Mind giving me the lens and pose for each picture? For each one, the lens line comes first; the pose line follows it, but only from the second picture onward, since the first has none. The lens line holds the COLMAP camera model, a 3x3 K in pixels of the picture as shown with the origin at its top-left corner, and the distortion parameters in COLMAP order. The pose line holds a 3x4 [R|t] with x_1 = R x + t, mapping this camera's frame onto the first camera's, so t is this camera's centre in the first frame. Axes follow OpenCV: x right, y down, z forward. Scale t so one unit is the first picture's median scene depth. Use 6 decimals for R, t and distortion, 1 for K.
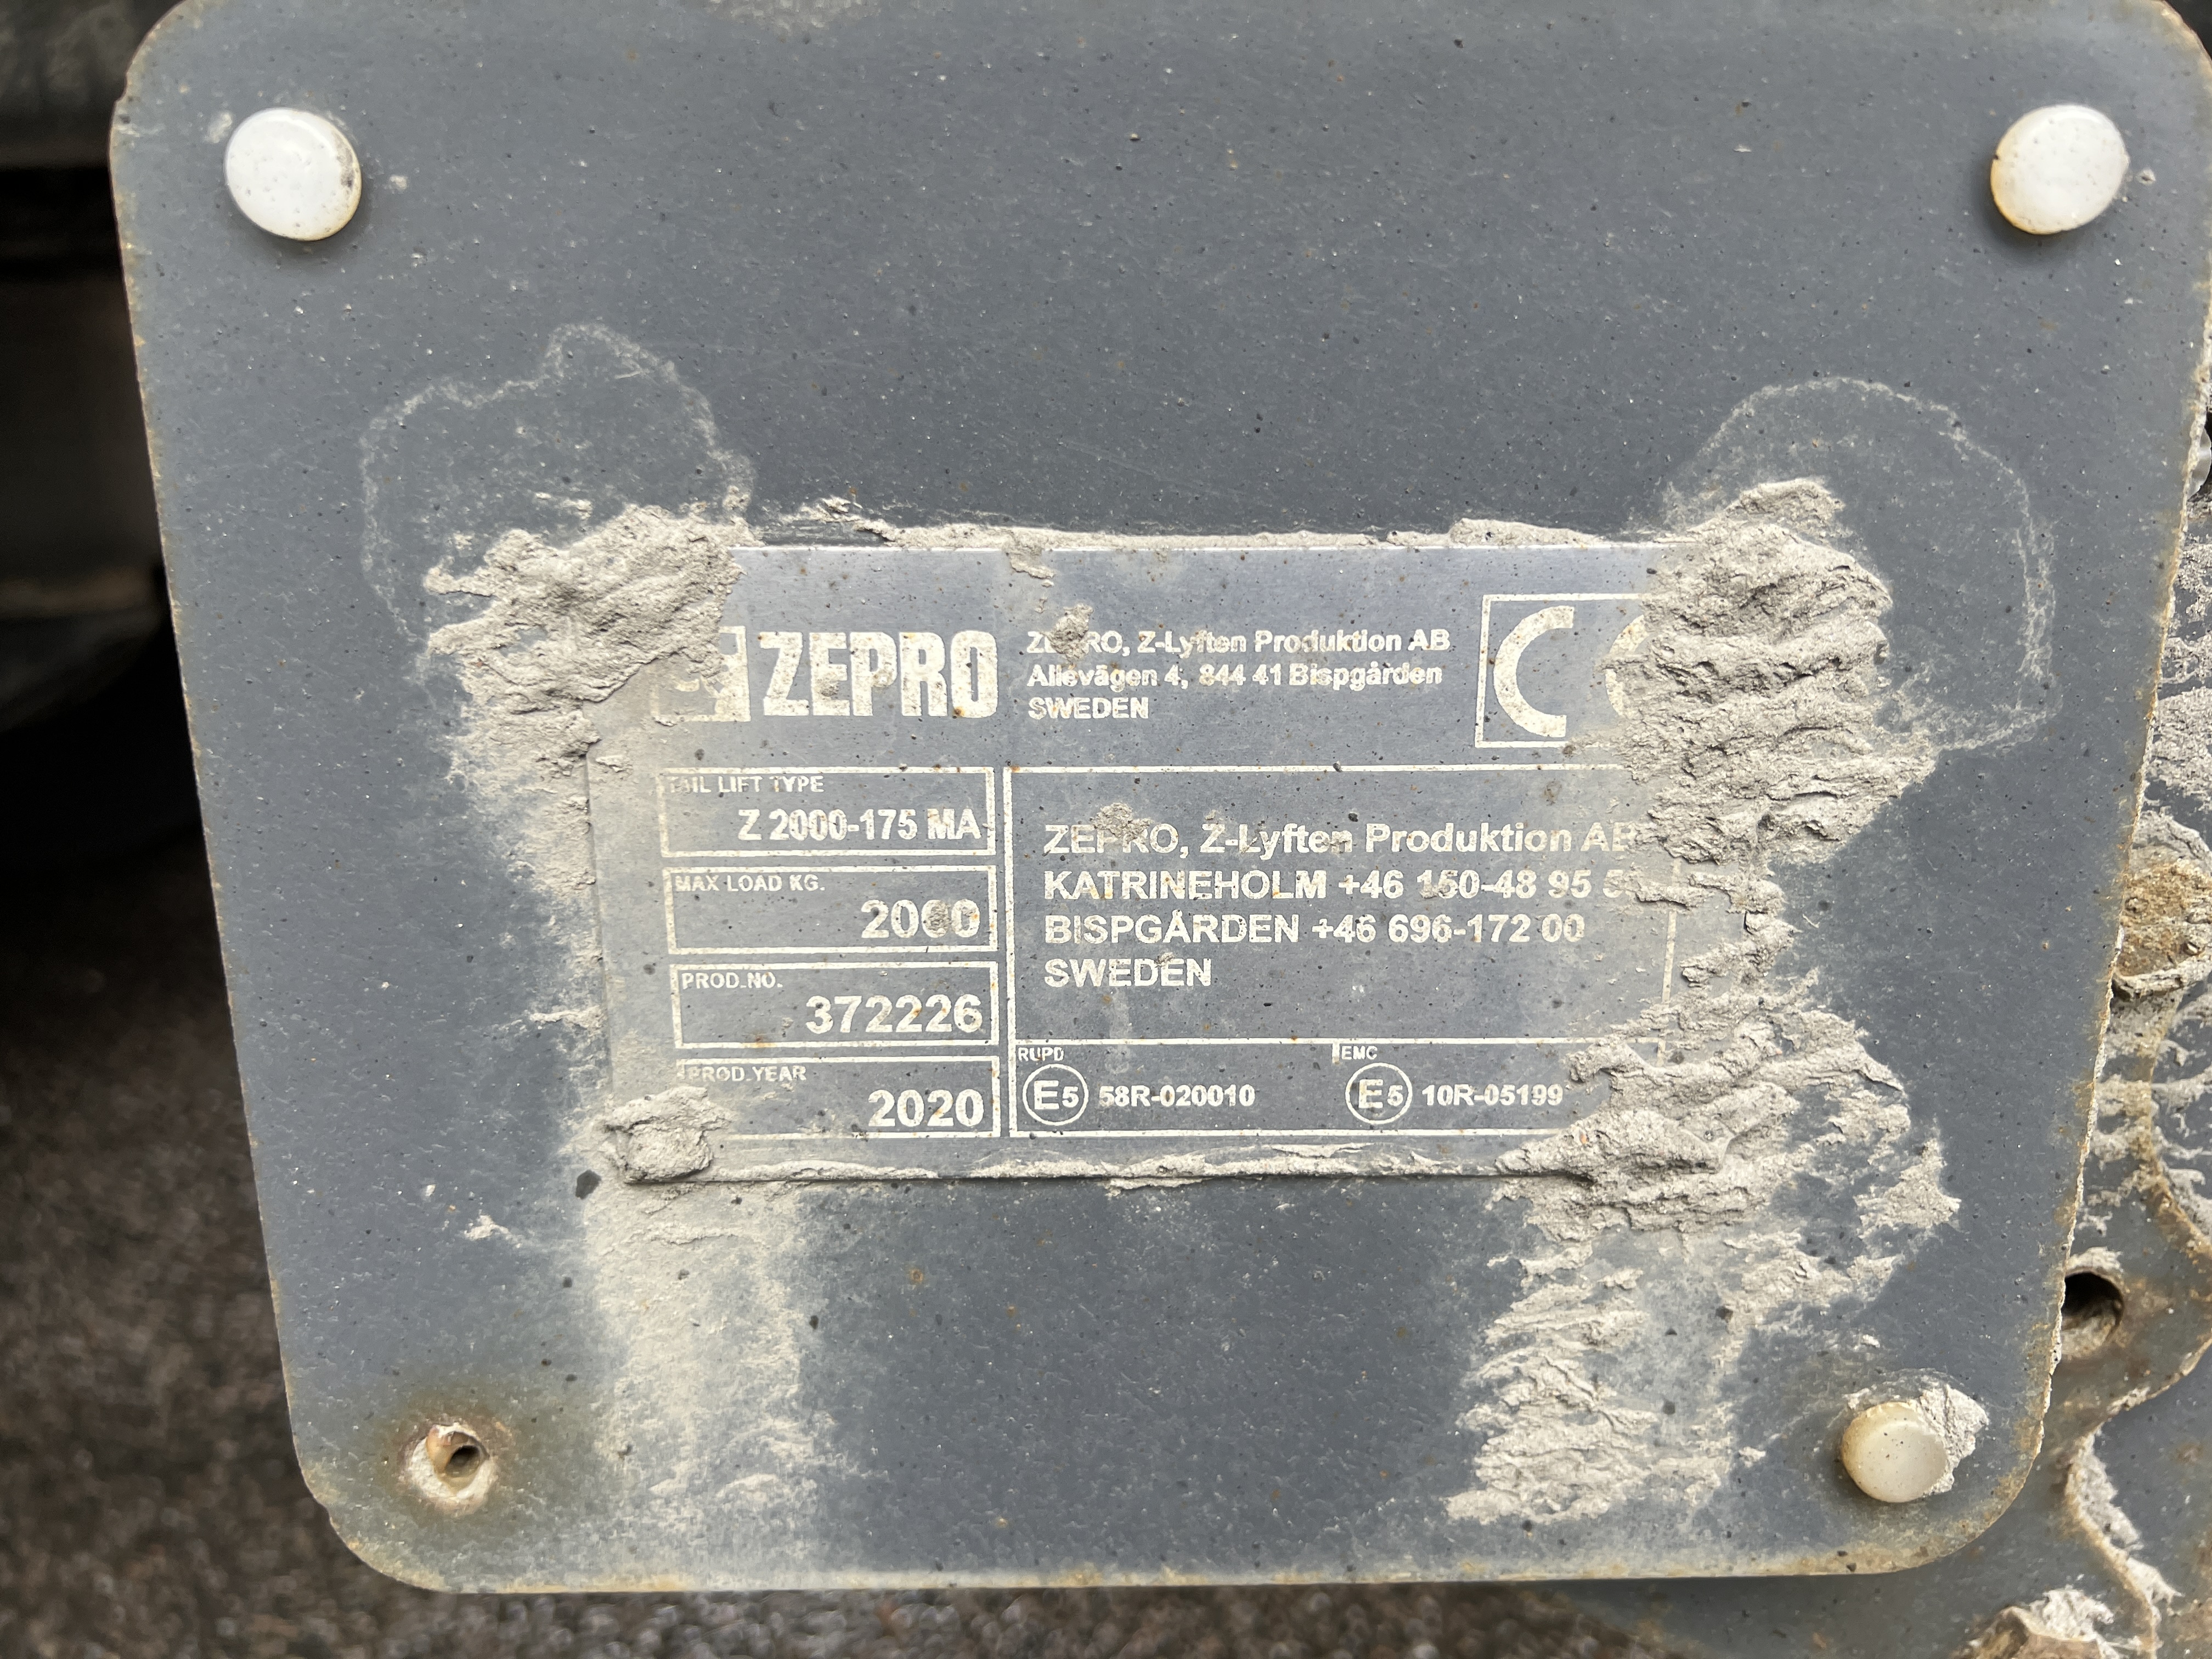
lens RADIAL K [[1696.7, 0, 1107.8], [0, 1696.7, 826.7], [0, 0, 1]] dist [0.082102, -0.108286]
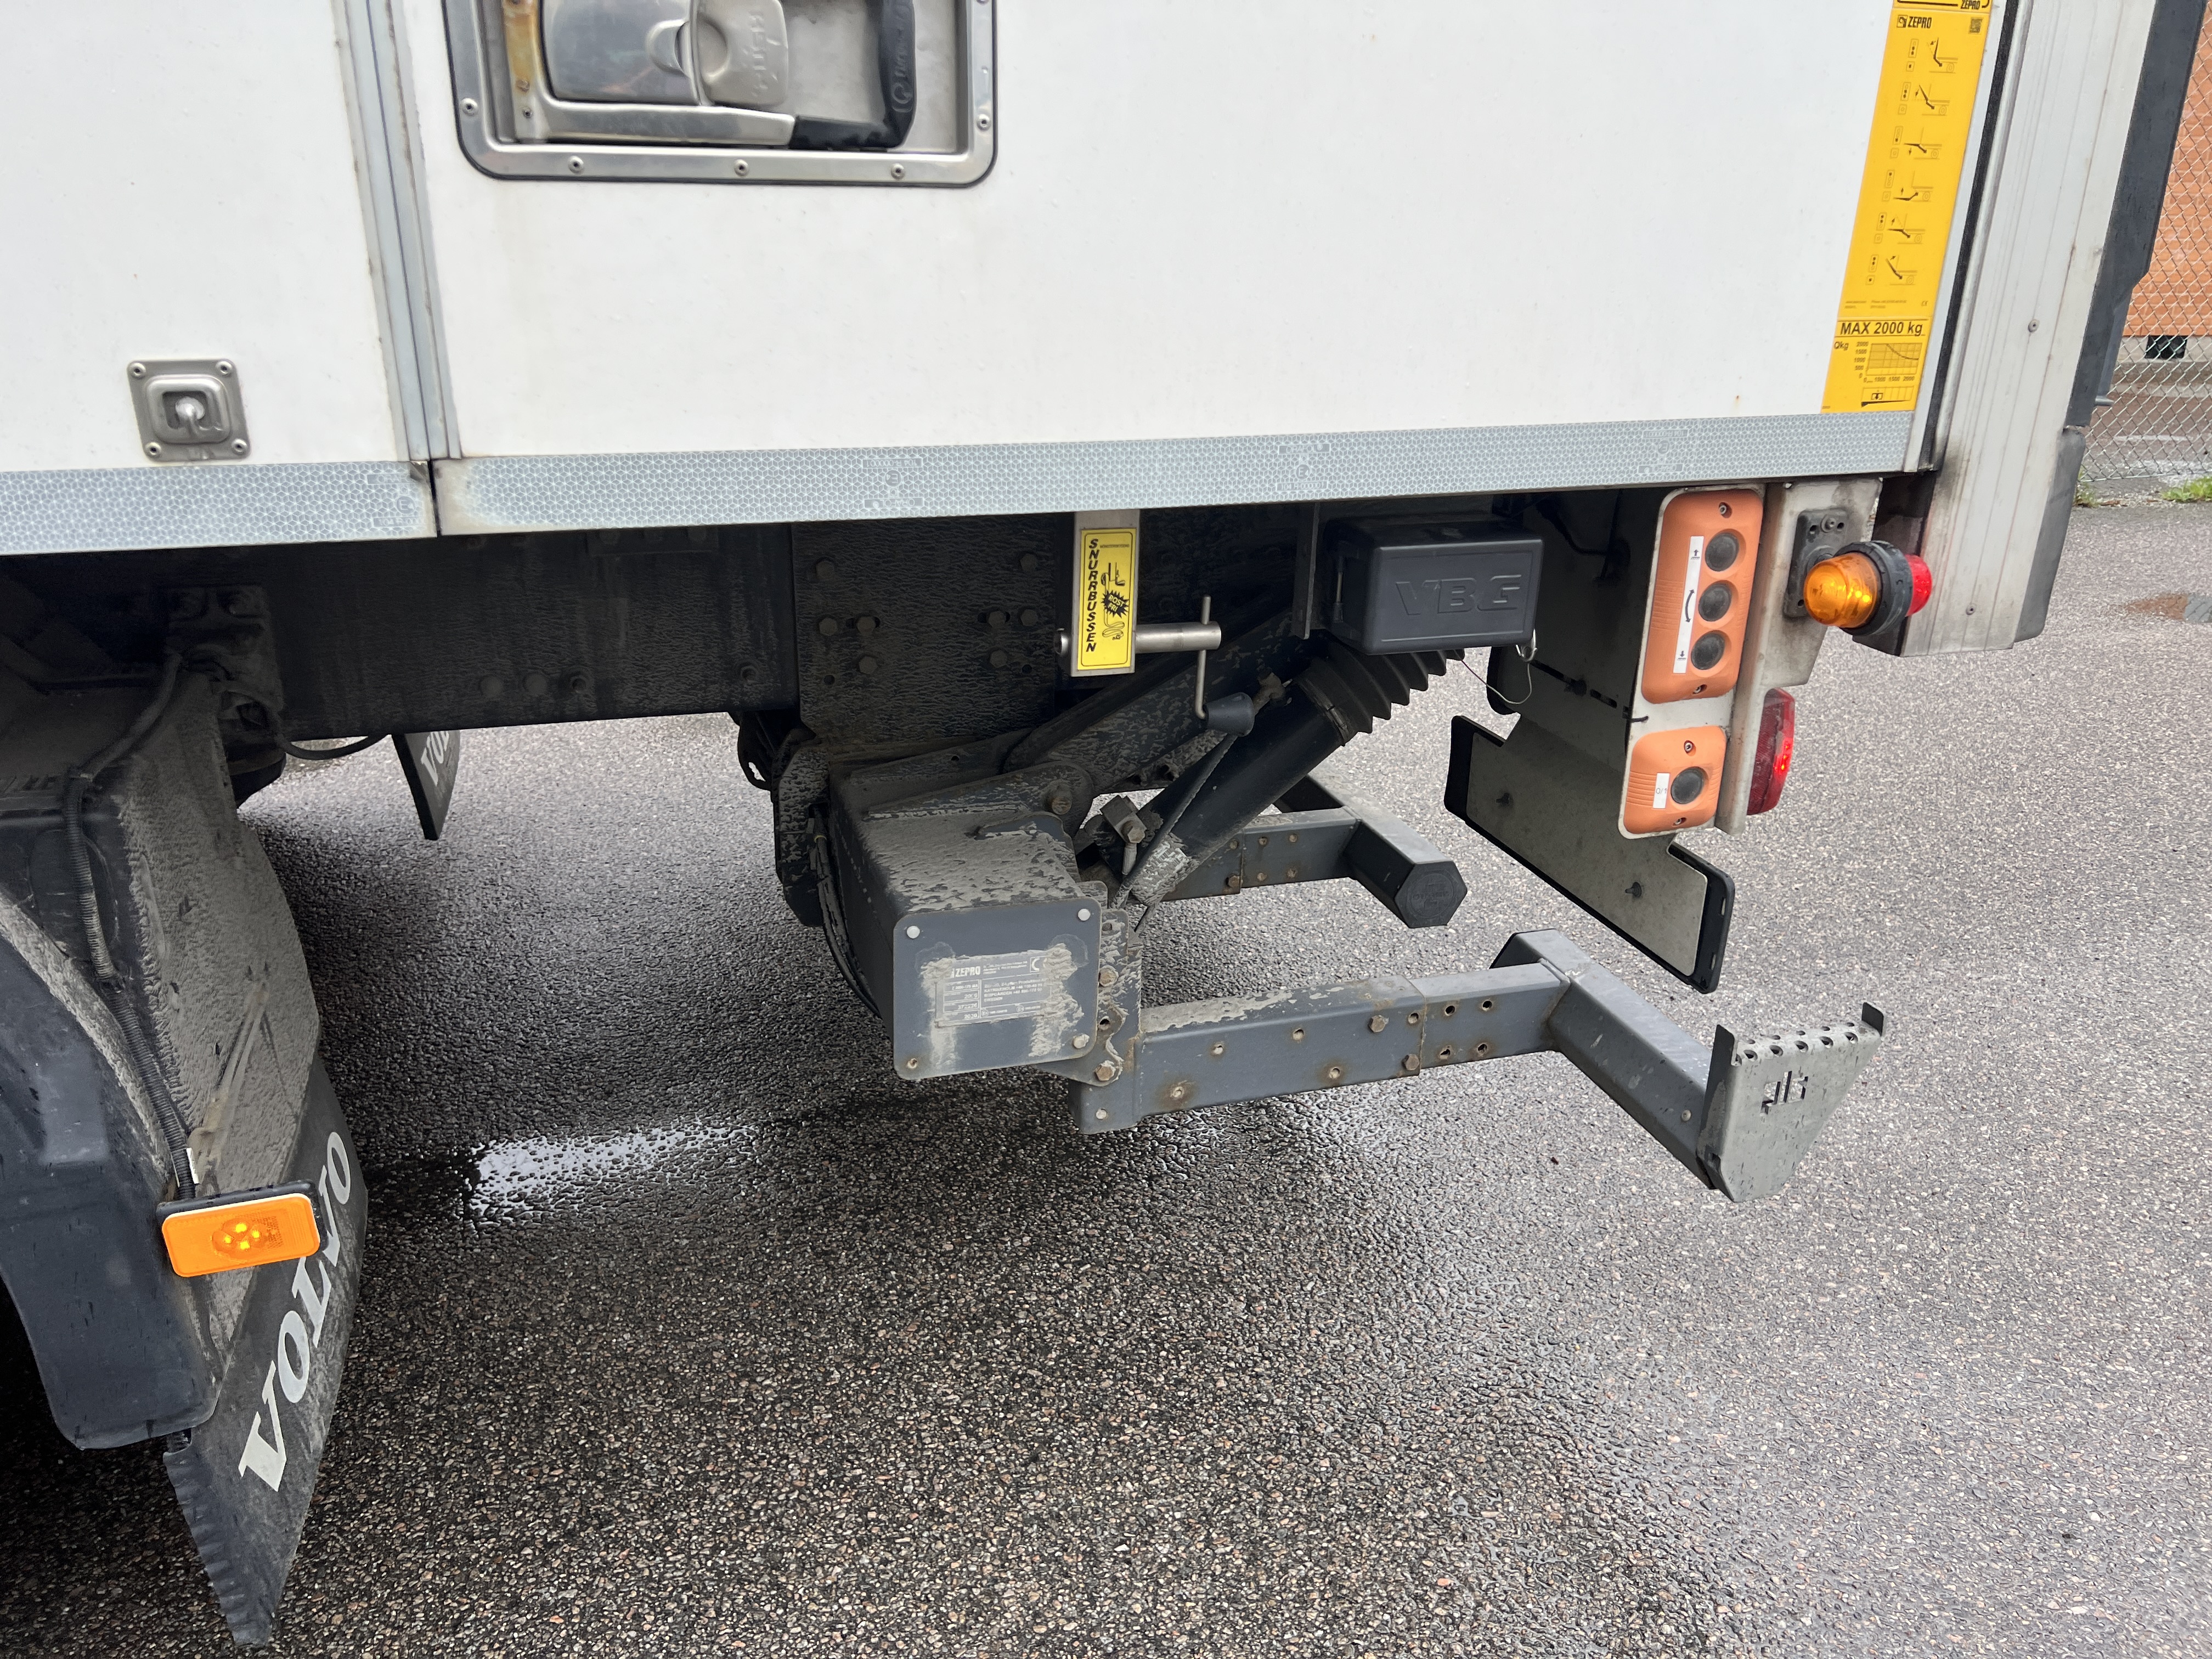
lens RADIAL K [[1696.7, 0, 1107.0], [0, 1696.7, 827.1], [0, 0, 1]] dist [0.082102, -0.108286]
pose [[0.951094, -0.071810, 0.300440, -2.014692], [0.032879, 0.990613, 0.132687, -1.953556], [-0.307148, -0.116319, 0.944526, -7.429341]]
